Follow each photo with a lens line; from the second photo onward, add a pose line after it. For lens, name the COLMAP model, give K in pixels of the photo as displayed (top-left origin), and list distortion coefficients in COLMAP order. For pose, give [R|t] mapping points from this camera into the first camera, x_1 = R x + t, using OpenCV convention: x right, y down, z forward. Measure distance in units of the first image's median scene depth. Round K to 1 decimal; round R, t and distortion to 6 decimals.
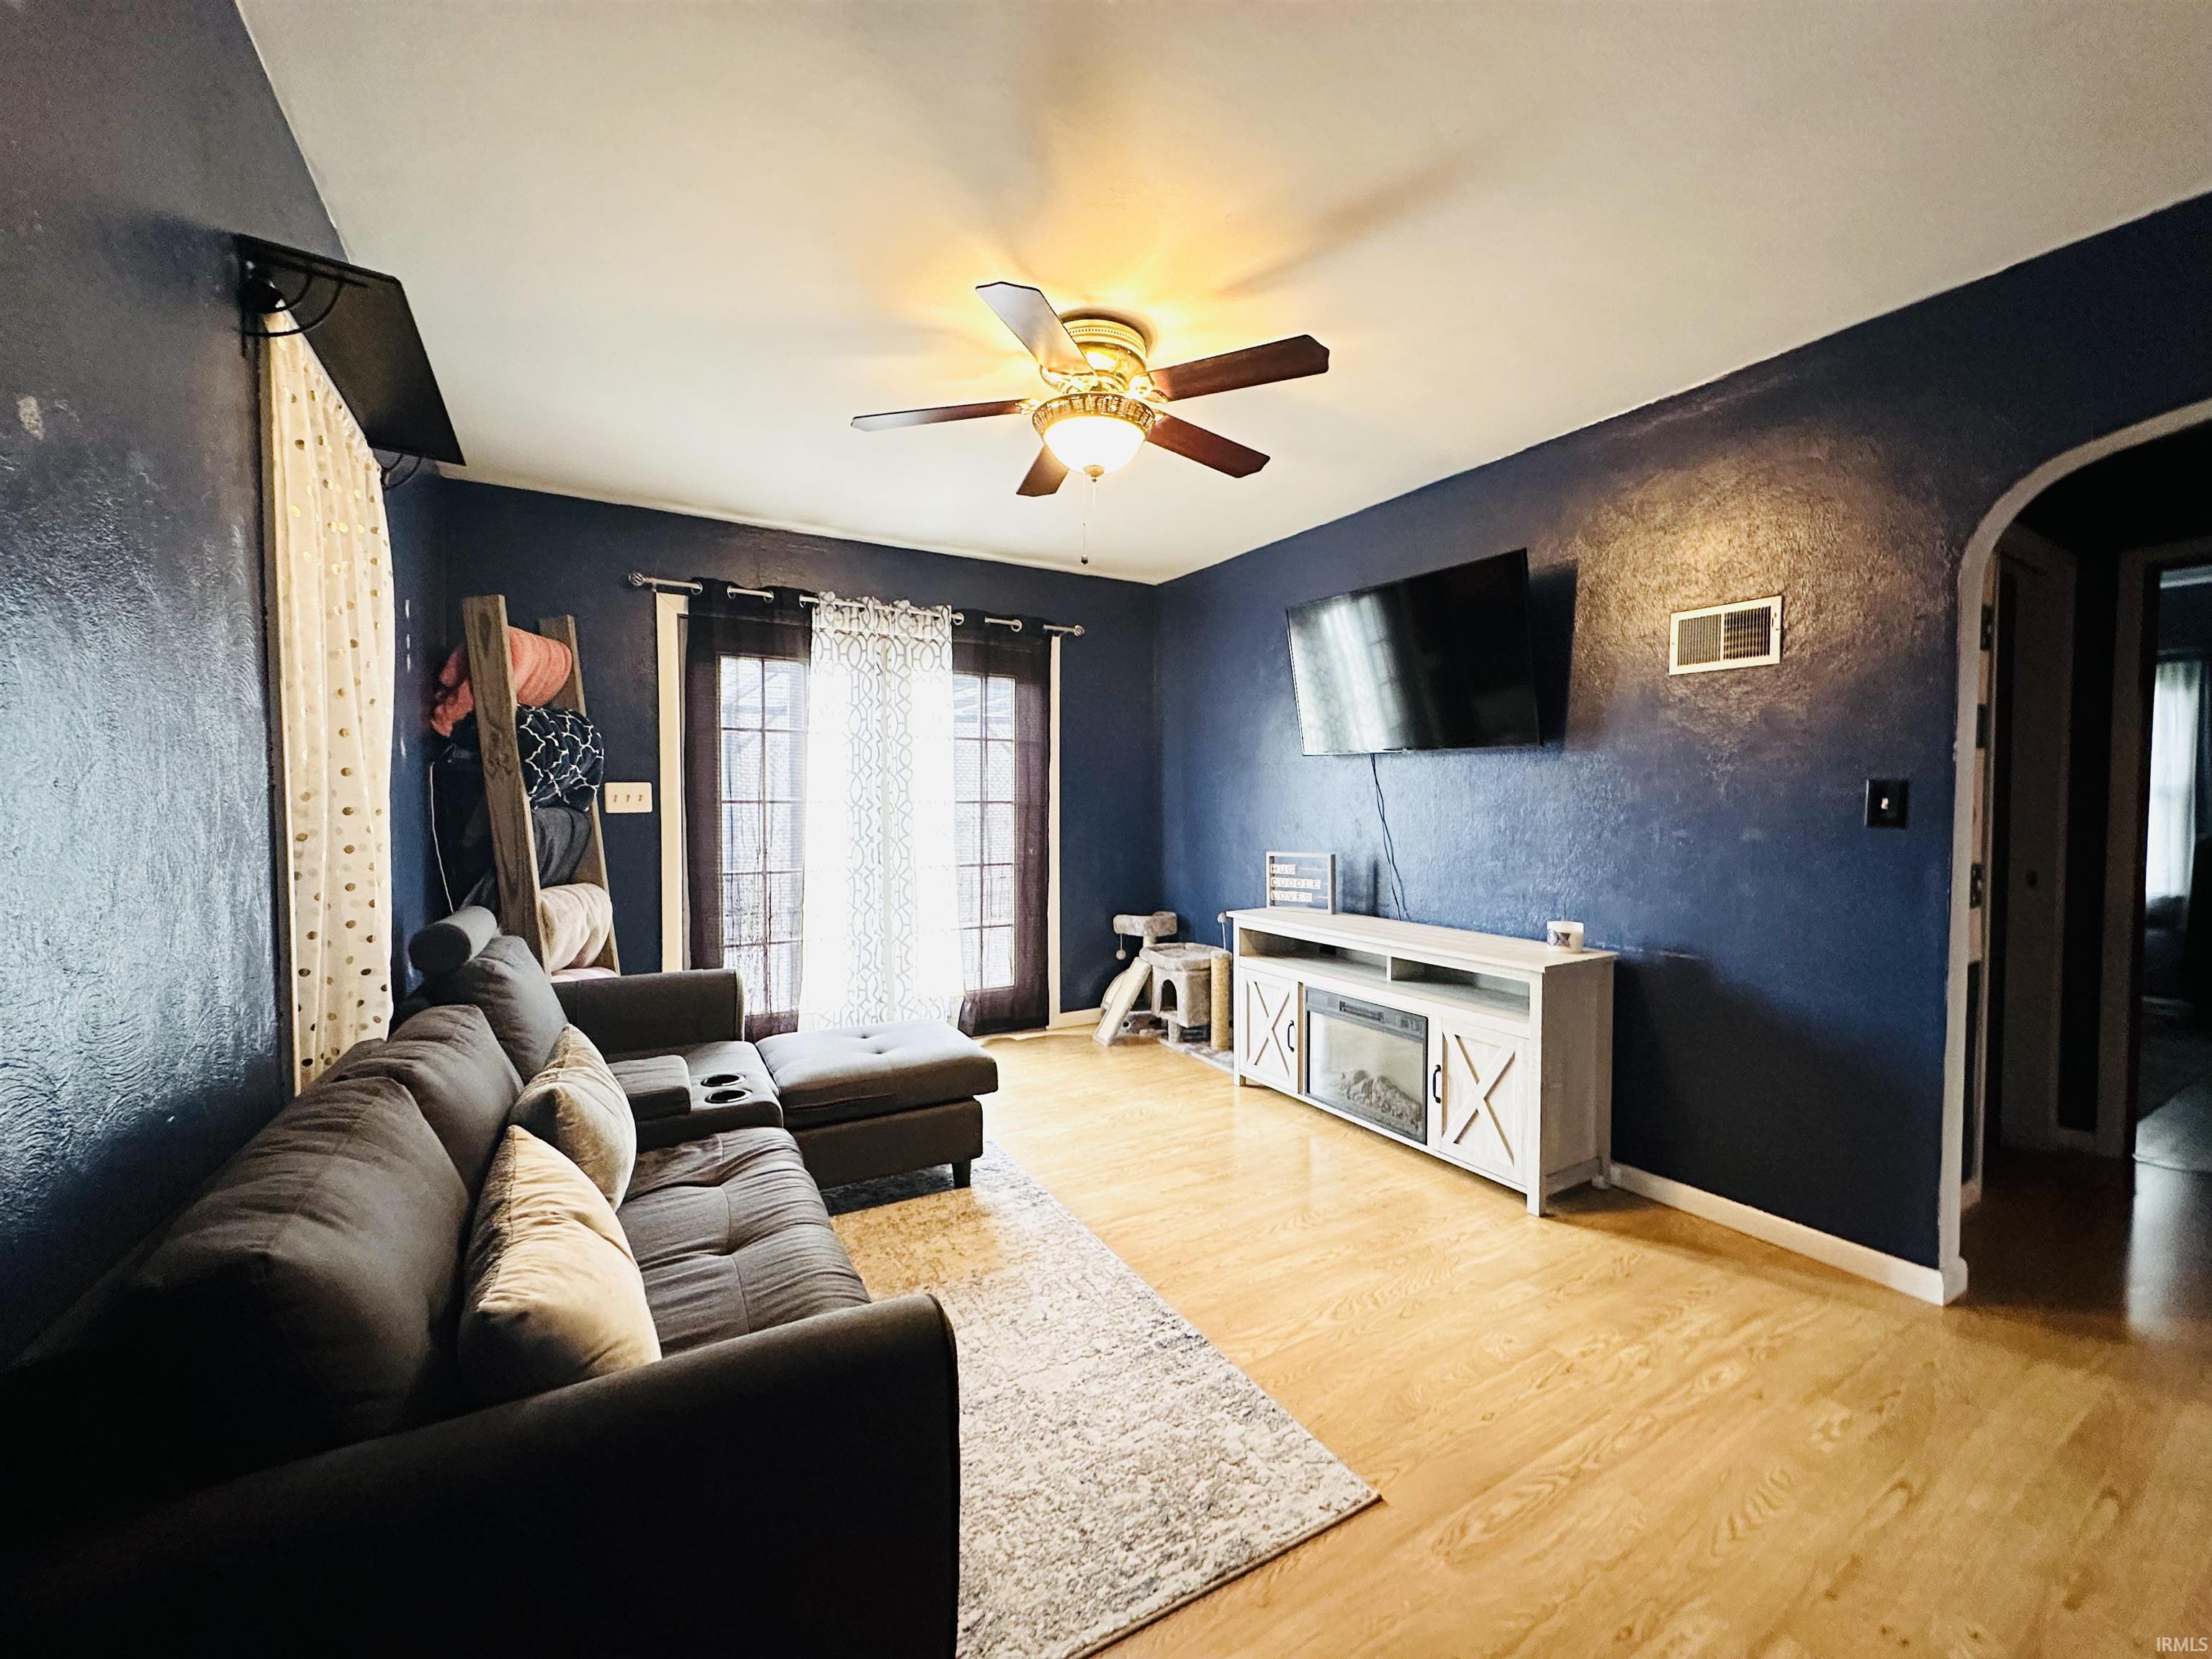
lens RADIAL K [[877.5, 0, 1104.0], [0, 877.5, 829.0], [0, 0, 1]] dist [-0.006083, 0.000485]
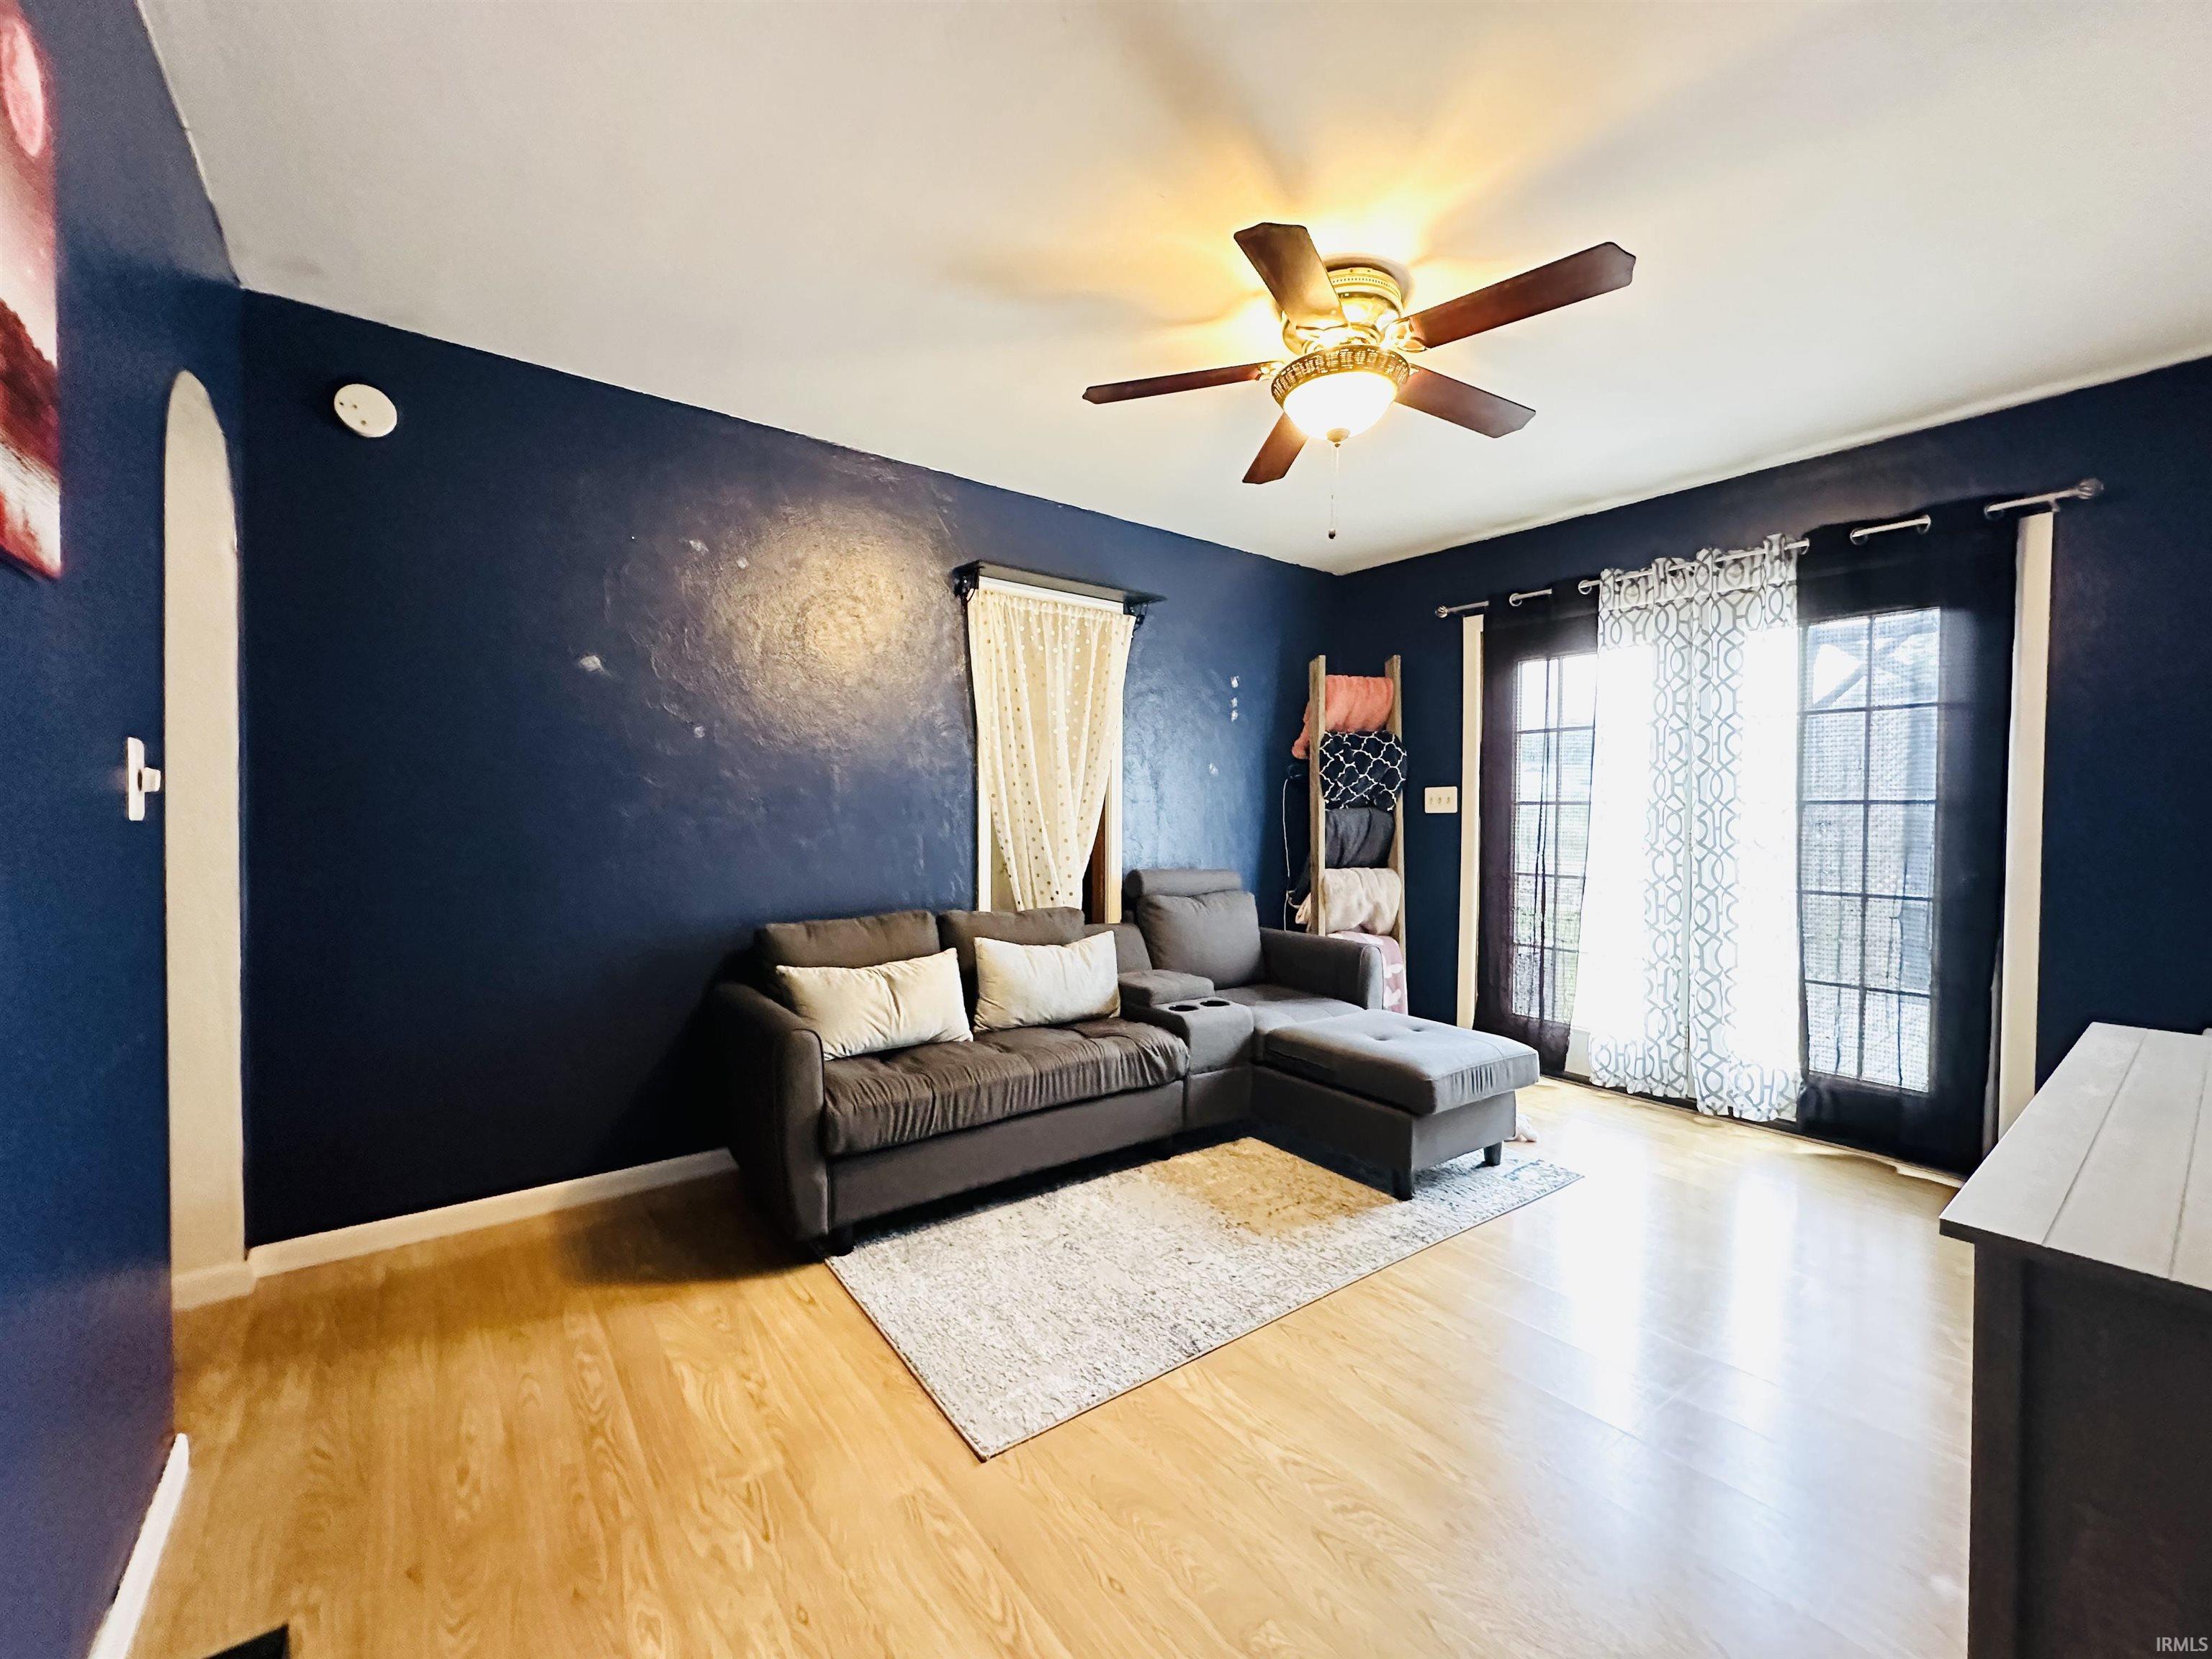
lens RADIAL K [[877.5, 0, 1104.0], [0, 877.5, 829.0], [0, 0, 1]] dist [-0.006083, 0.000485]
pose [[0.117309, 0.020105, -0.992892, 0.593440], [-0.037729, 0.999163, 0.015774, 0.001695], [0.992378, 0.035611, 0.117970, 0.440760]]
